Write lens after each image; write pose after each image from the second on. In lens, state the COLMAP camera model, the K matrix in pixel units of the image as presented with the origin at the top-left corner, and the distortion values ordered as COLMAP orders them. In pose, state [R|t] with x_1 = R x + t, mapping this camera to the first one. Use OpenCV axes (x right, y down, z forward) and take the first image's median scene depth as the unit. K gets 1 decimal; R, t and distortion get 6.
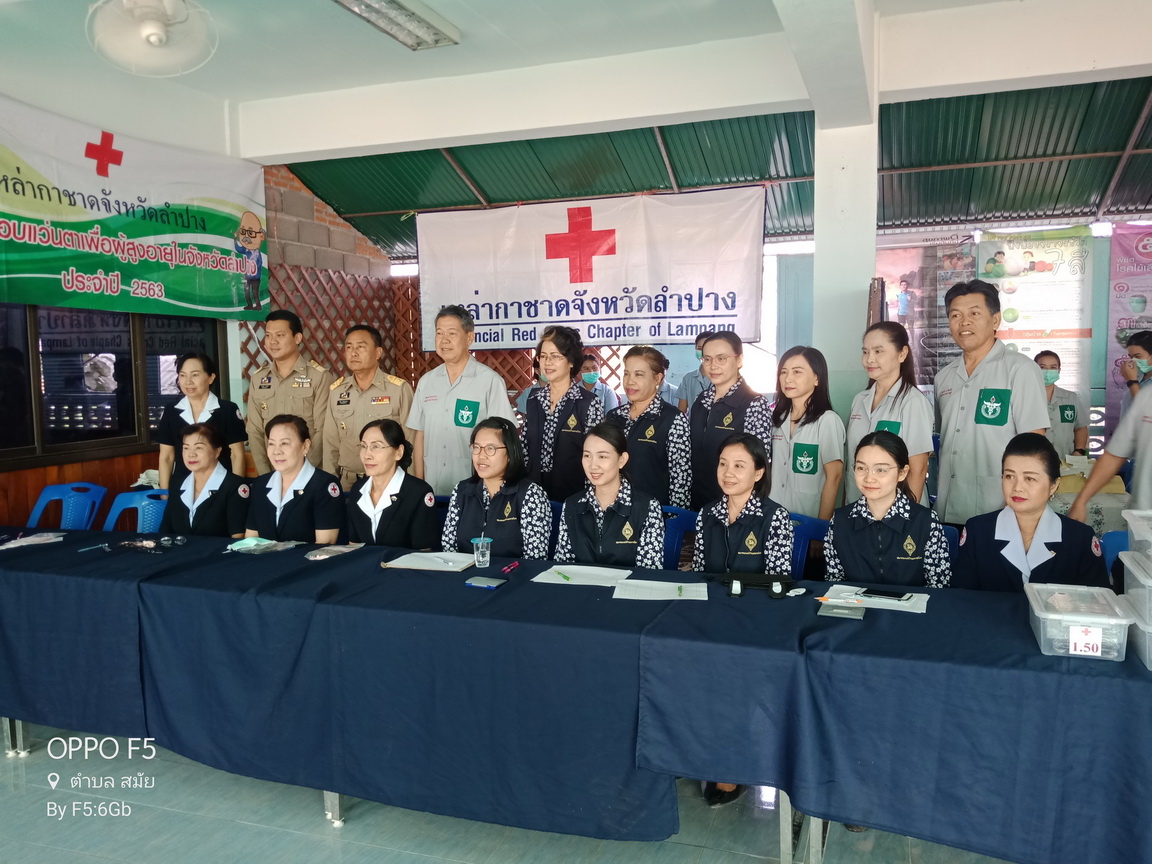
lens RADIAL K [[920.4, 0, 571.7], [0, 920.4, 434.3], [0, 0, 1]] dist [0.028393, -0.063378]
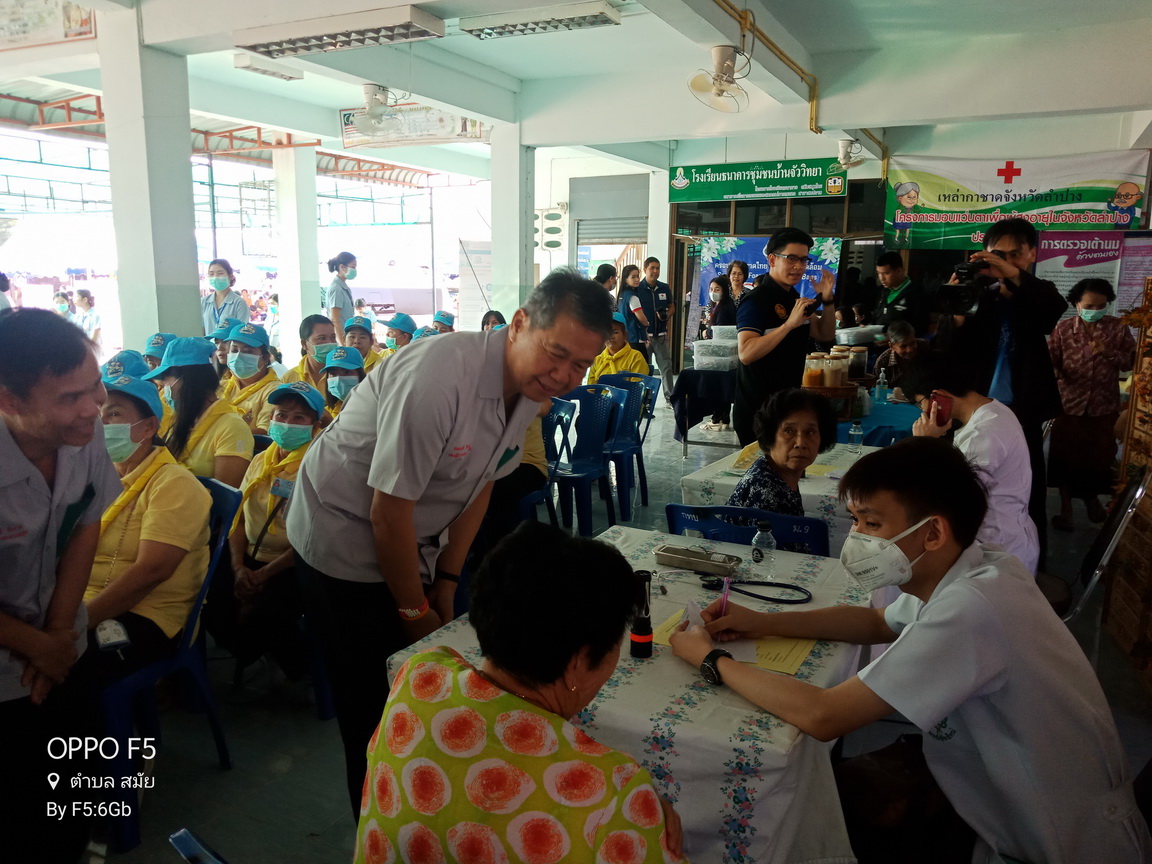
lens RADIAL K [[920.4, 0, 577.8], [0, 920.4, 439.0], [0, 0, 1]] dist [0.028393, -0.063378]
pose [[-0.093193, 0.185589, -0.978198, 1.385049], [-0.088331, 0.977059, 0.193789, -0.033906], [0.991722, 0.104465, -0.074662, 0.228565]]
